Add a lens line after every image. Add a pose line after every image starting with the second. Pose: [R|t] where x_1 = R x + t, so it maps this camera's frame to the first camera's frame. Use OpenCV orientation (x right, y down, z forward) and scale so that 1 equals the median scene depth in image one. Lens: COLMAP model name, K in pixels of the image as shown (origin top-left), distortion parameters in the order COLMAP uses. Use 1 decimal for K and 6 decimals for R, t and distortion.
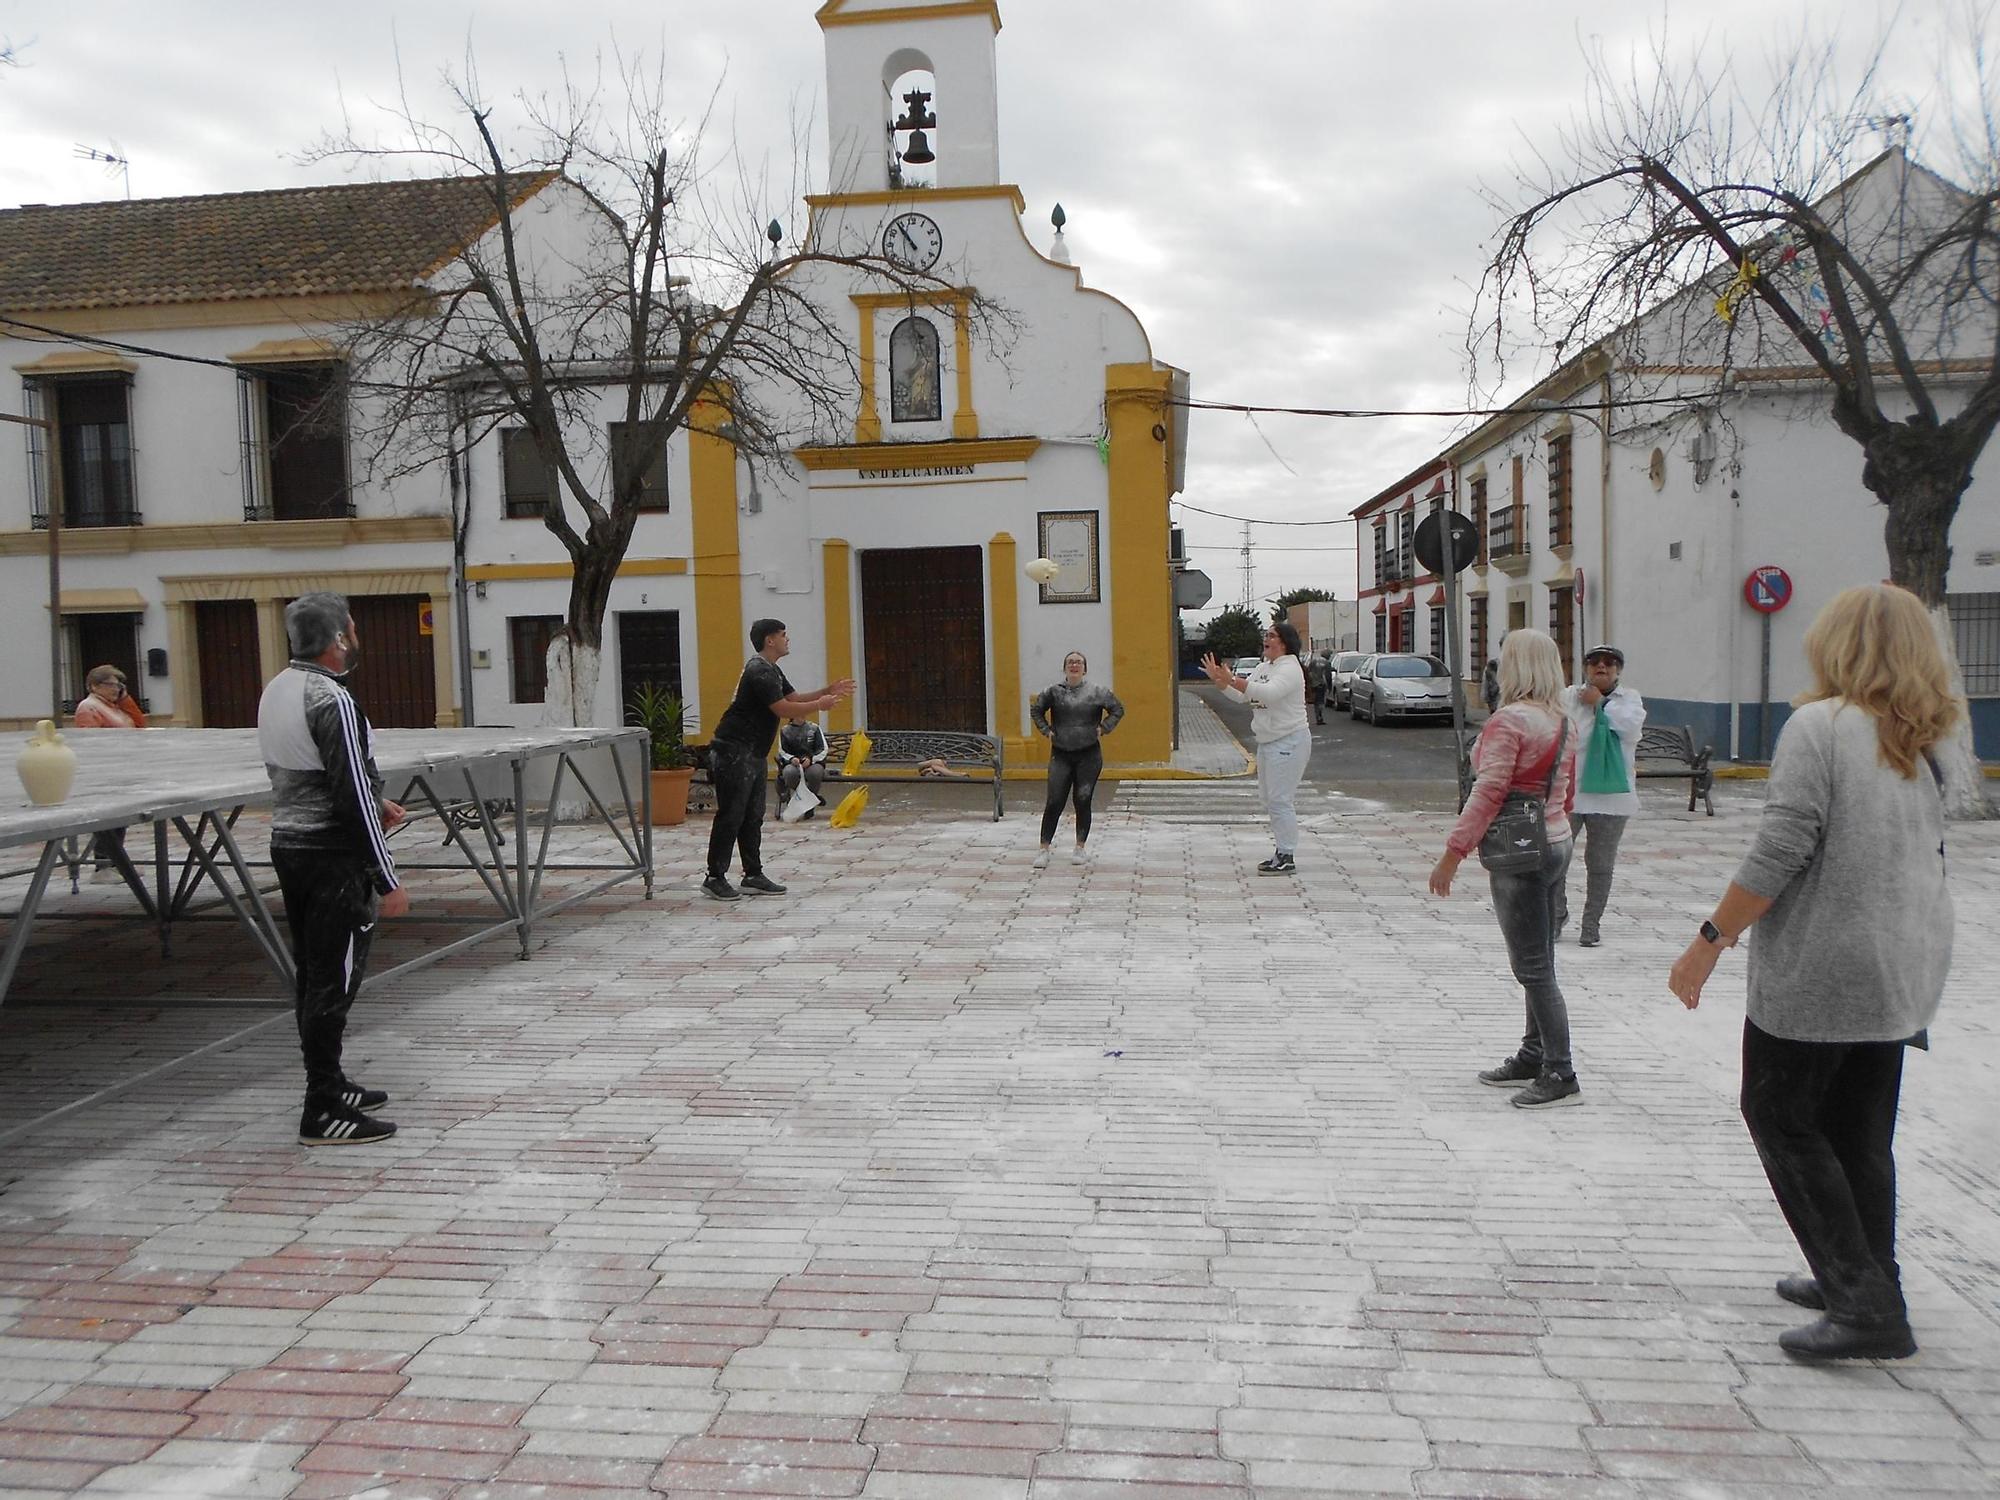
lens RADIAL K [[1508.3, 0, 1023.7], [0, 1508.3, 749.2], [0, 0, 1]] dist [0.015049, -0.008064]
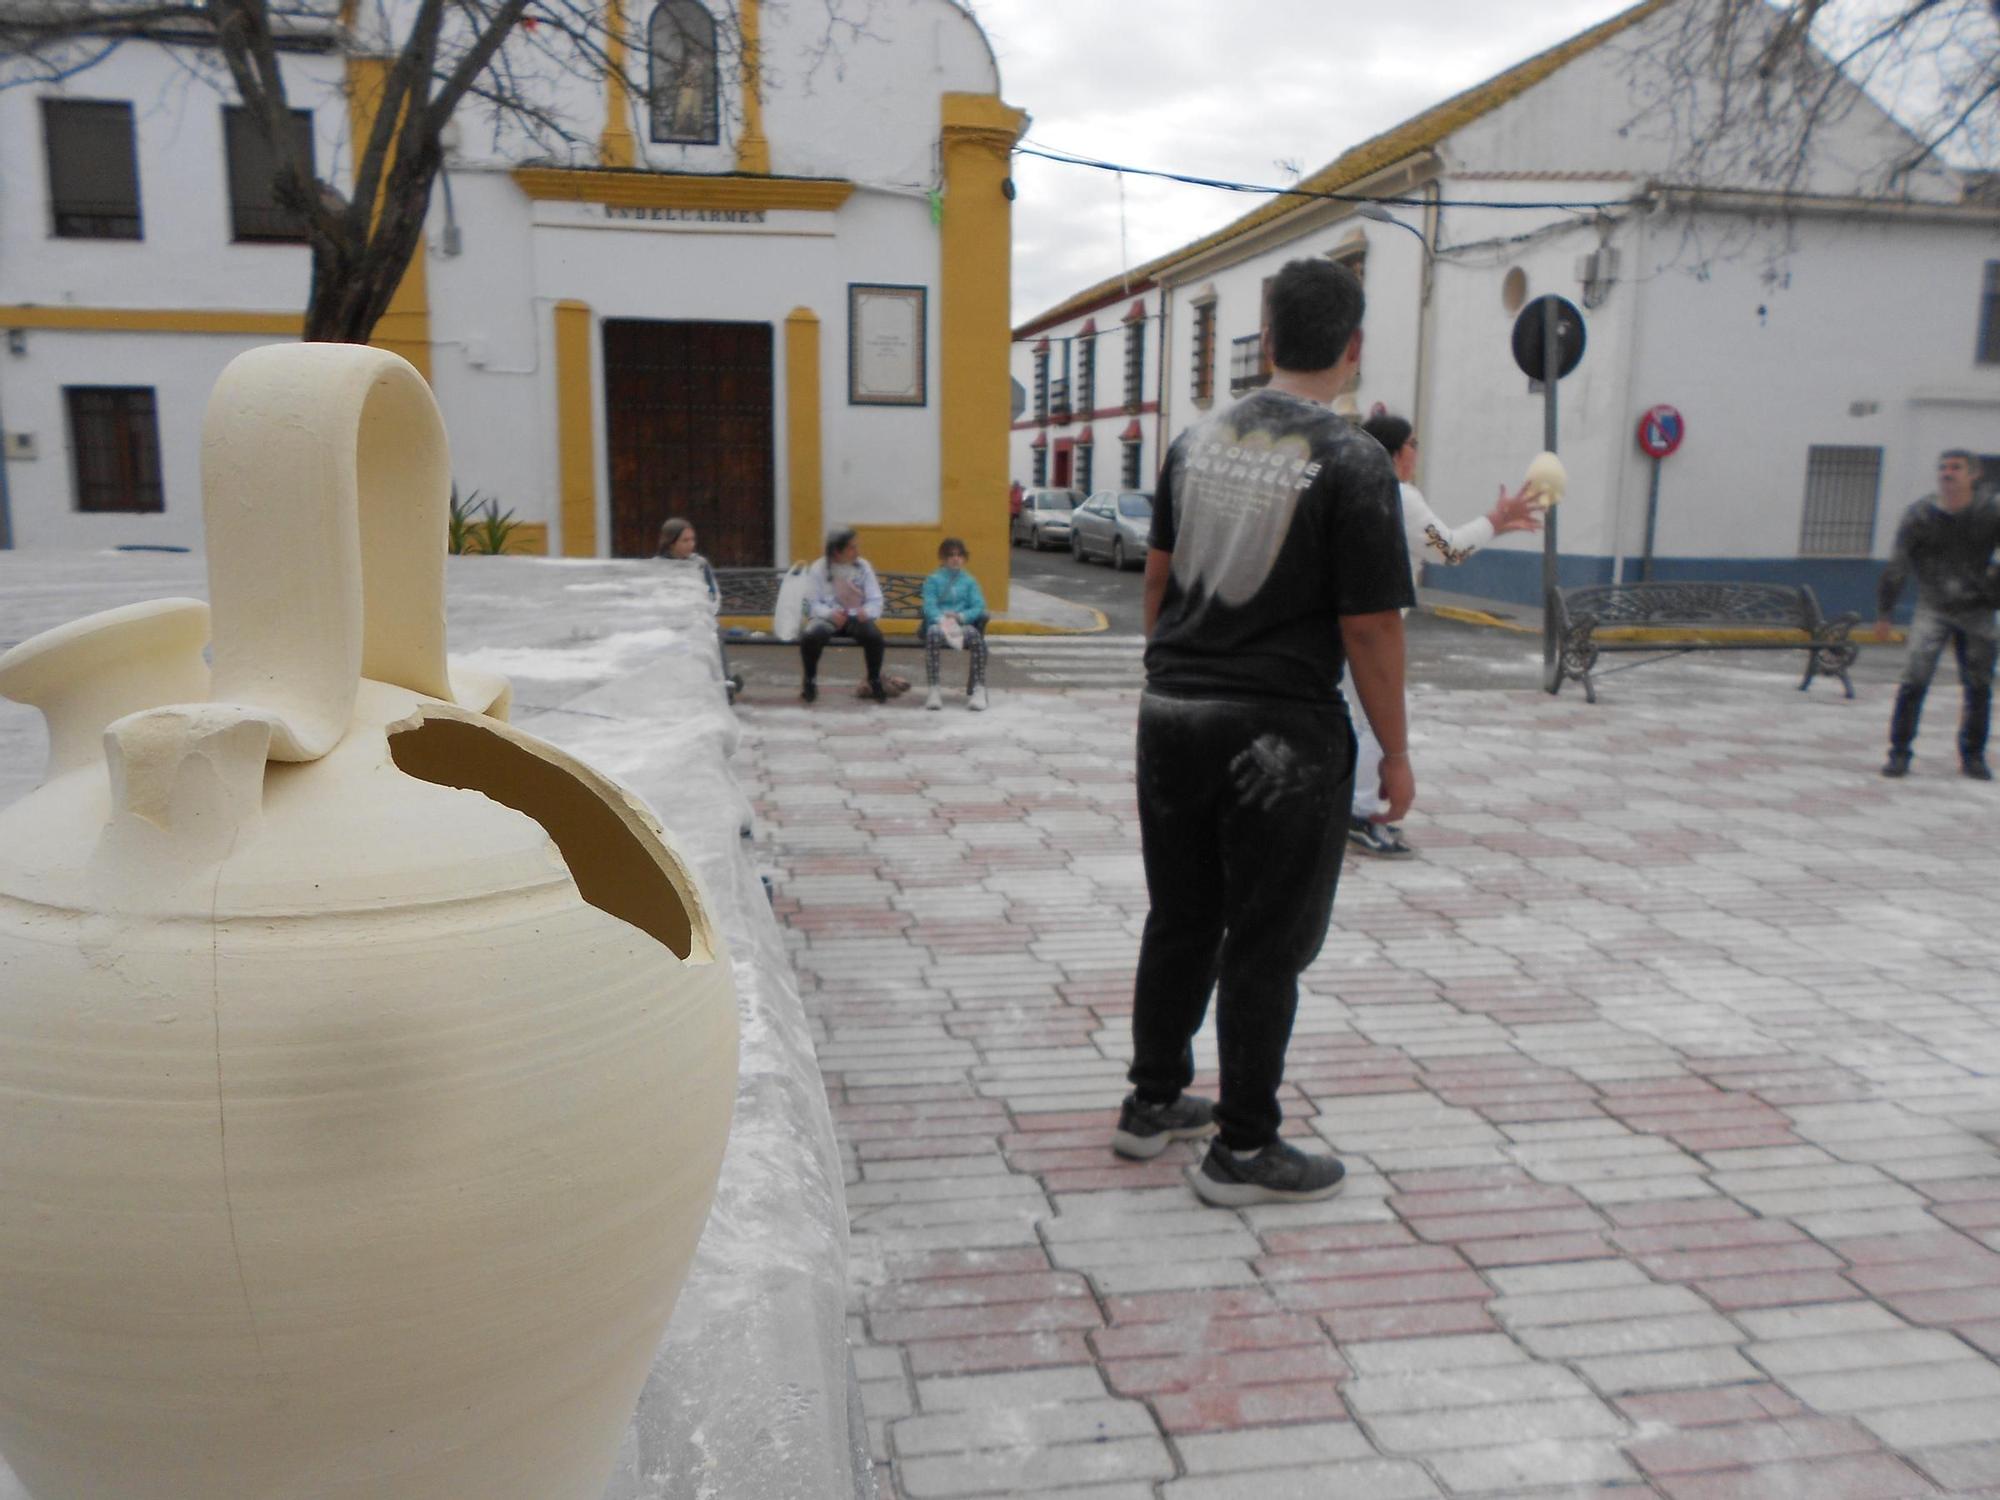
lens RADIAL K [[1492.7, 0, 1015.6], [0, 1492.7, 752.6], [0, 0, 1]] dist [-0.004832, -0.007953]
pose [[0.957266, -0.013621, 0.288889, -0.129597], [-0.018783, 0.993853, 0.109100, -0.004102], [-0.288599, -0.109864, 0.951126, 0.225884]]
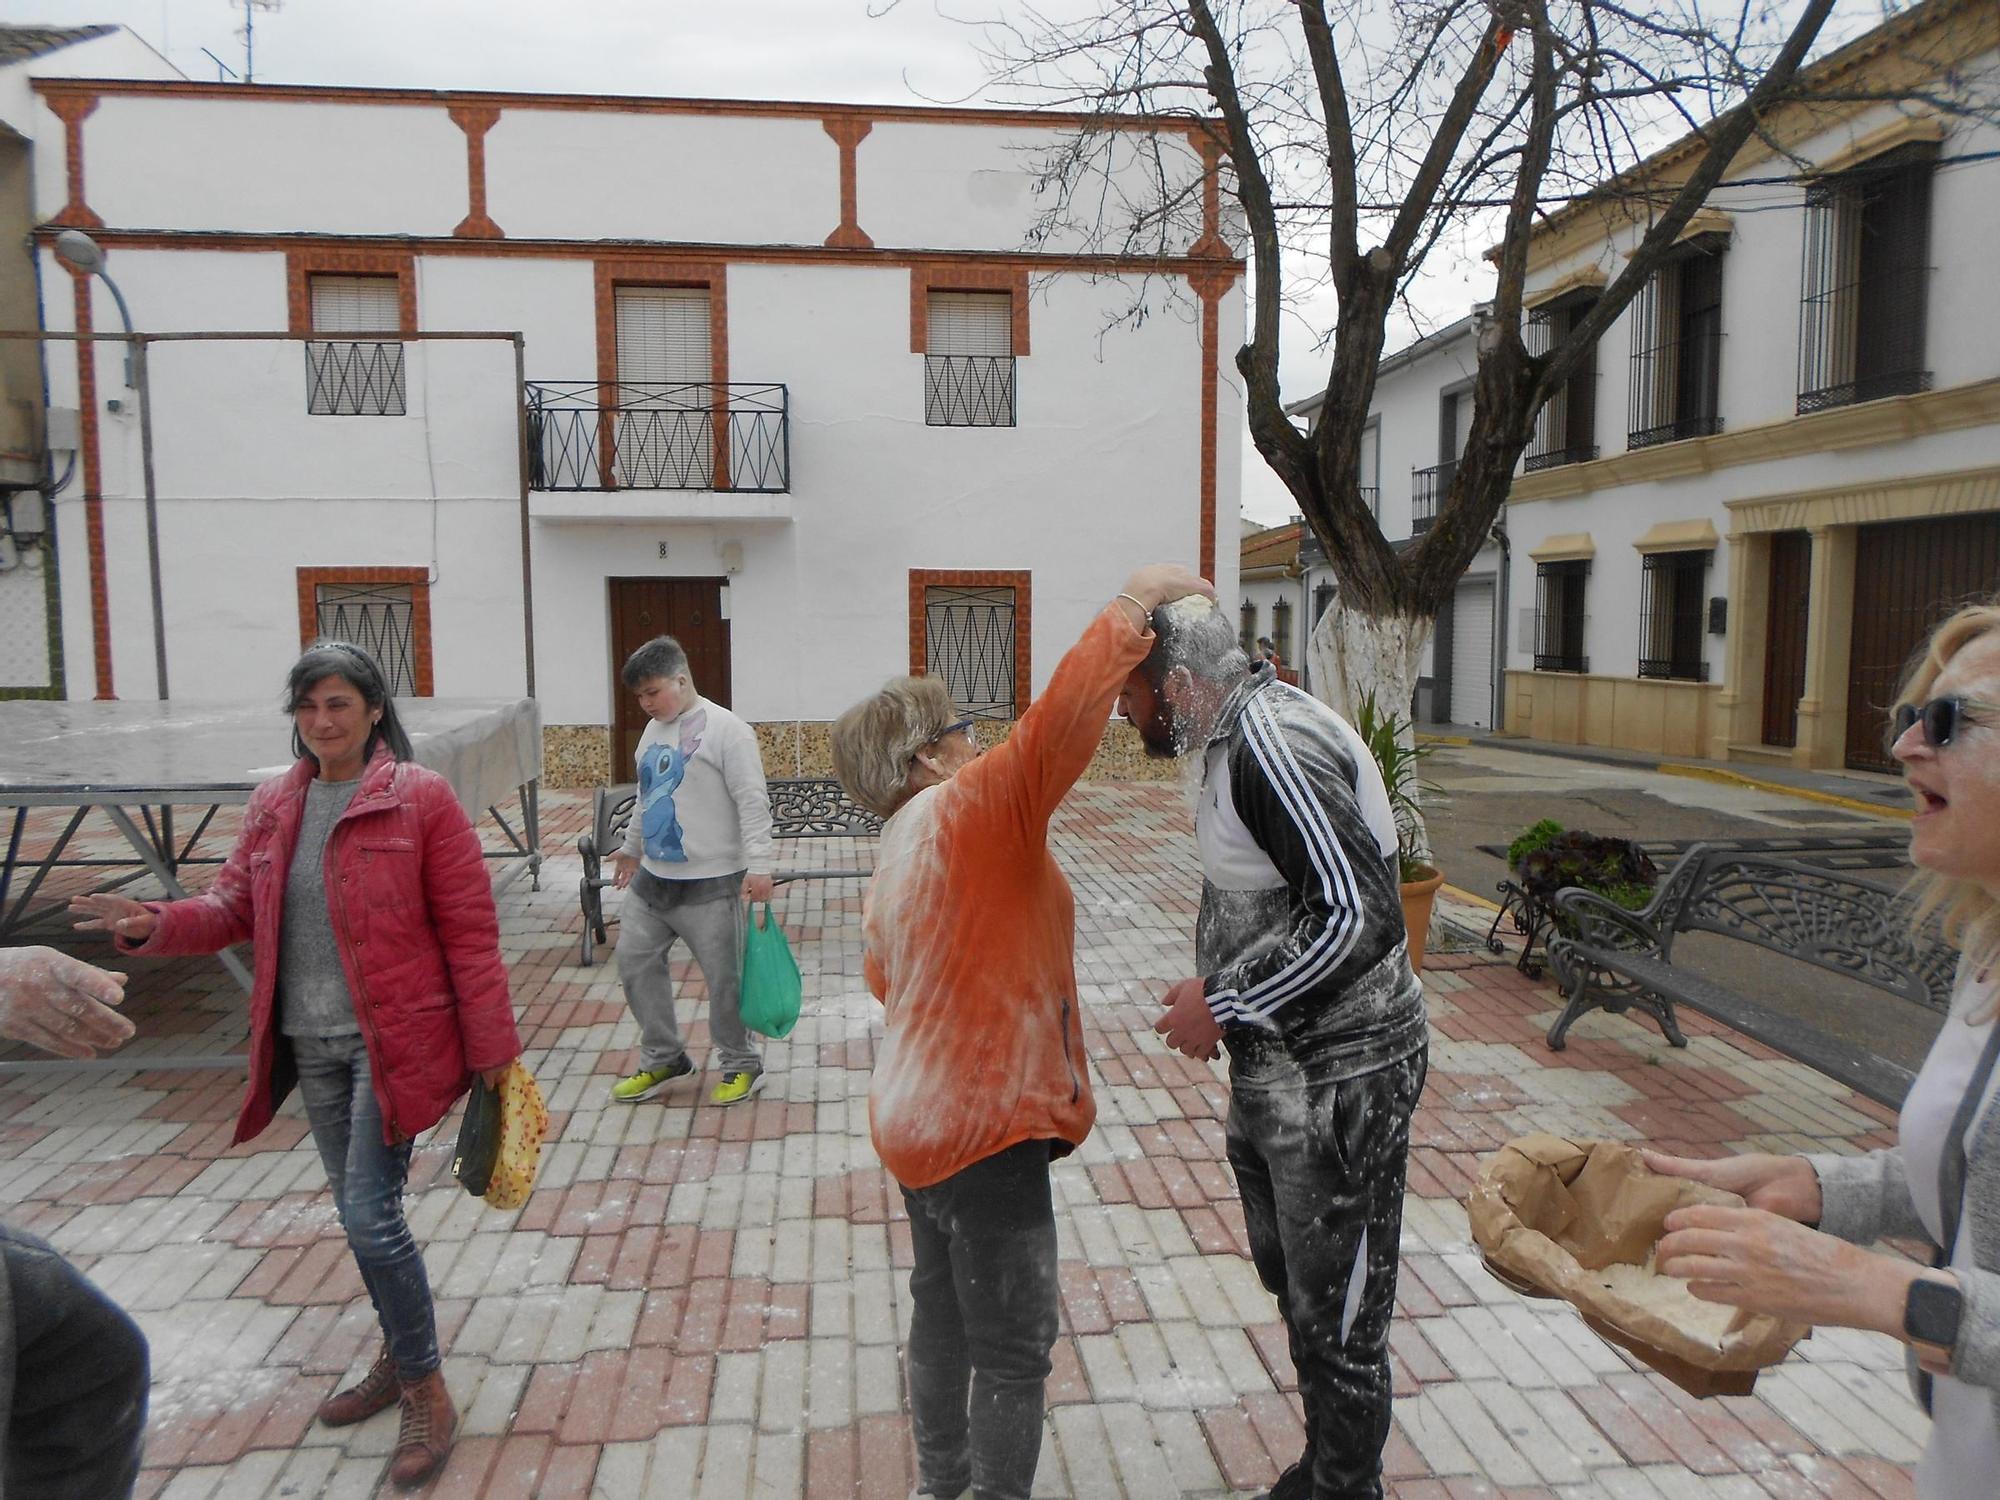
lens RADIAL K [[1577.3, 0, 998.5], [0, 1577.3, 739.5], [0, 0, 1]] dist [0.010602, -0.005500]
pose [[0.215768, 0.100754, -0.971233, 0.132378], [-0.074978, 0.993435, 0.086400, -0.039014], [0.973562, 0.054179, 0.221906, 0.503377]]
